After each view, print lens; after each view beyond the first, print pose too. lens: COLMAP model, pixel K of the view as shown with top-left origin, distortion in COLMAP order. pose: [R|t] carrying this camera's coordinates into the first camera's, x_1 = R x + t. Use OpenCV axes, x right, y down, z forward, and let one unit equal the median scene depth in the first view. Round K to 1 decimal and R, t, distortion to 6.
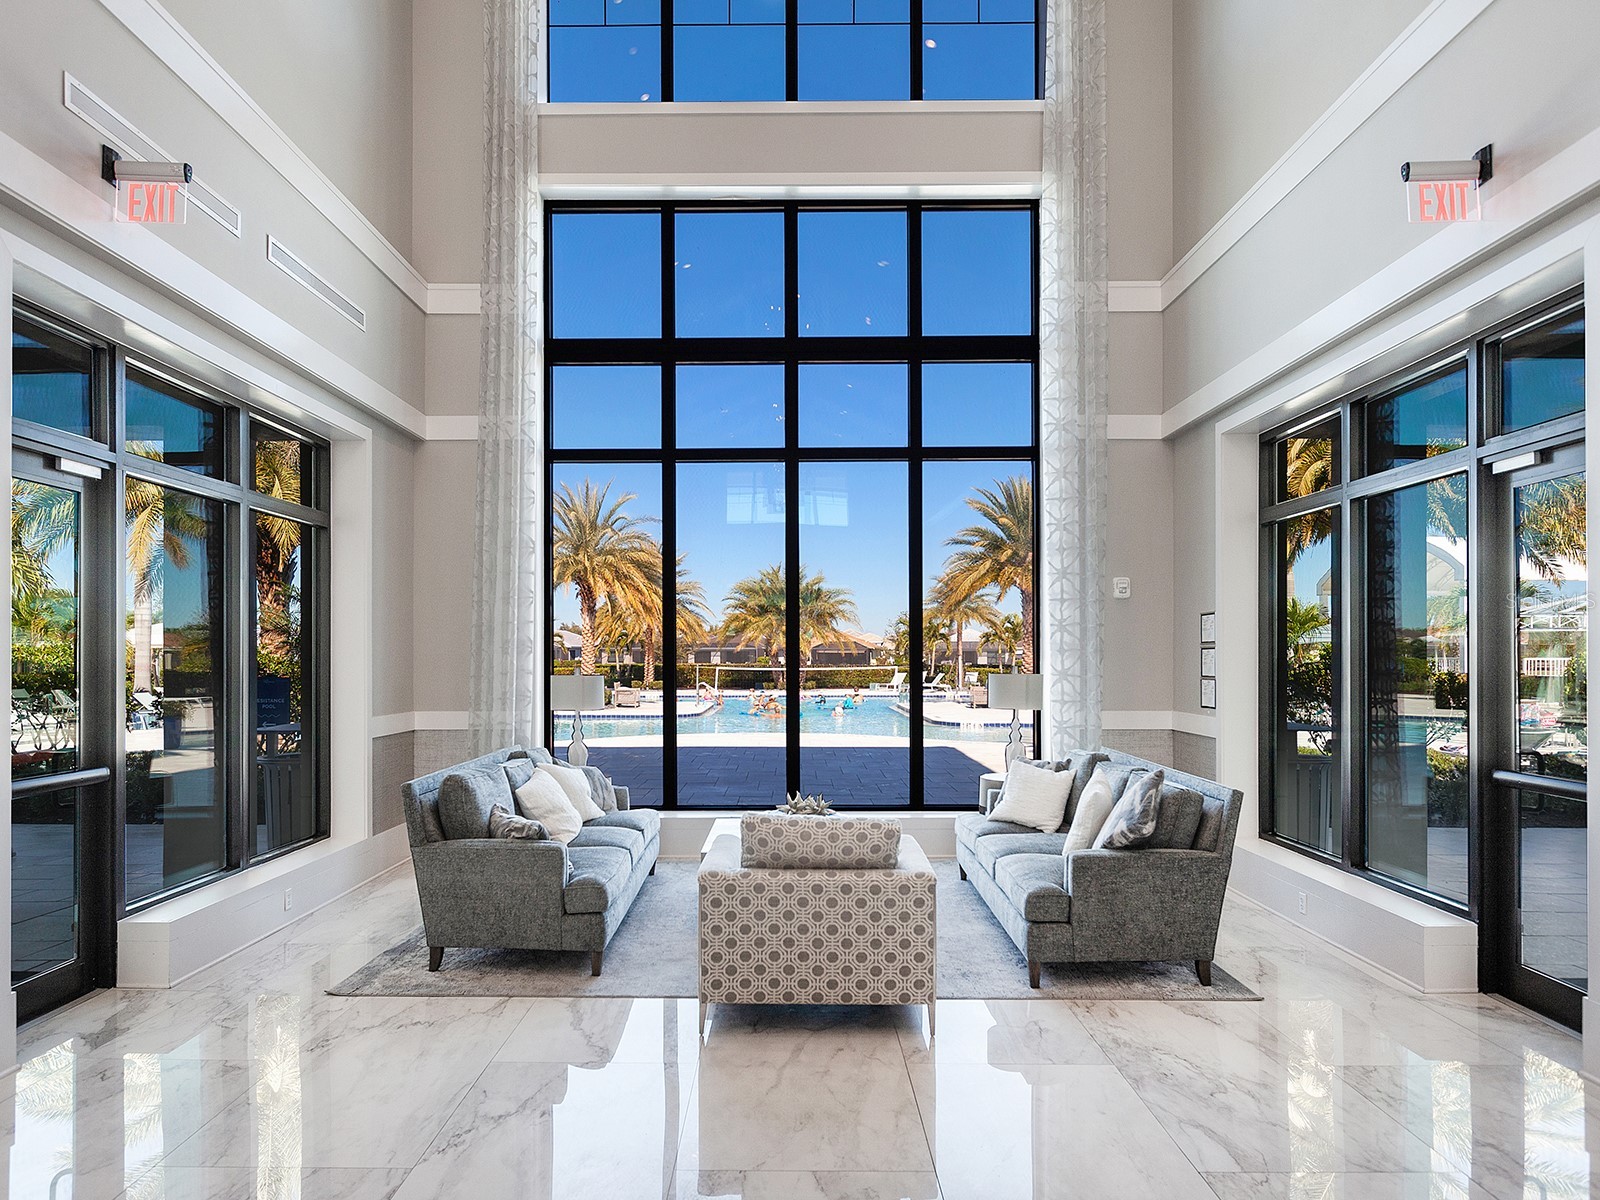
lens RADIAL K [[848.3, 0, 800.0], [0, 848.3, 600.0], [0, 0, 1]] dist [0.000406, -0.000002]
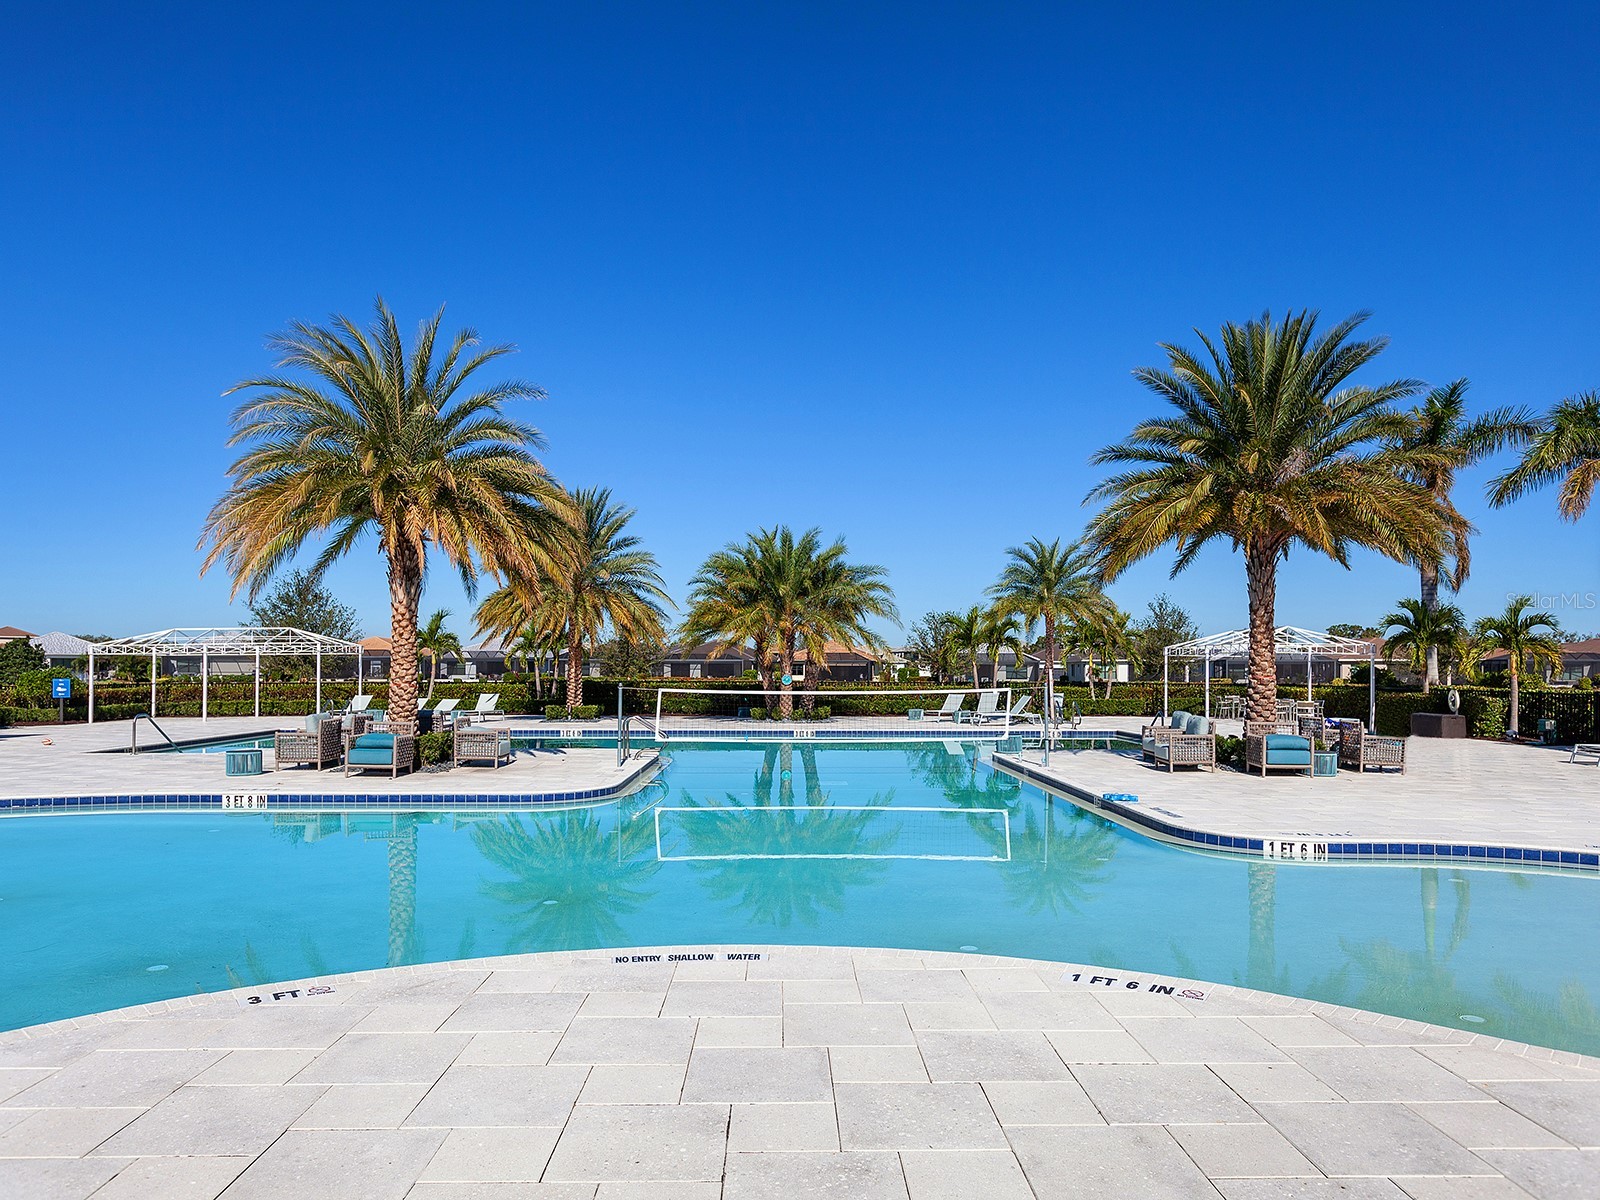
lens RADIAL K [[901.7, 0, 800.0], [0, 901.7, 600.0], [0, 0, 1]] dist [-0.000819, -0.000025]
pose [[0.999937, 0.003513, 0.010674, -0.013346], [-0.003391, 0.999929, -0.011445, 0.021564], [-0.010714, 0.011408, 0.999878, 0.312703]]
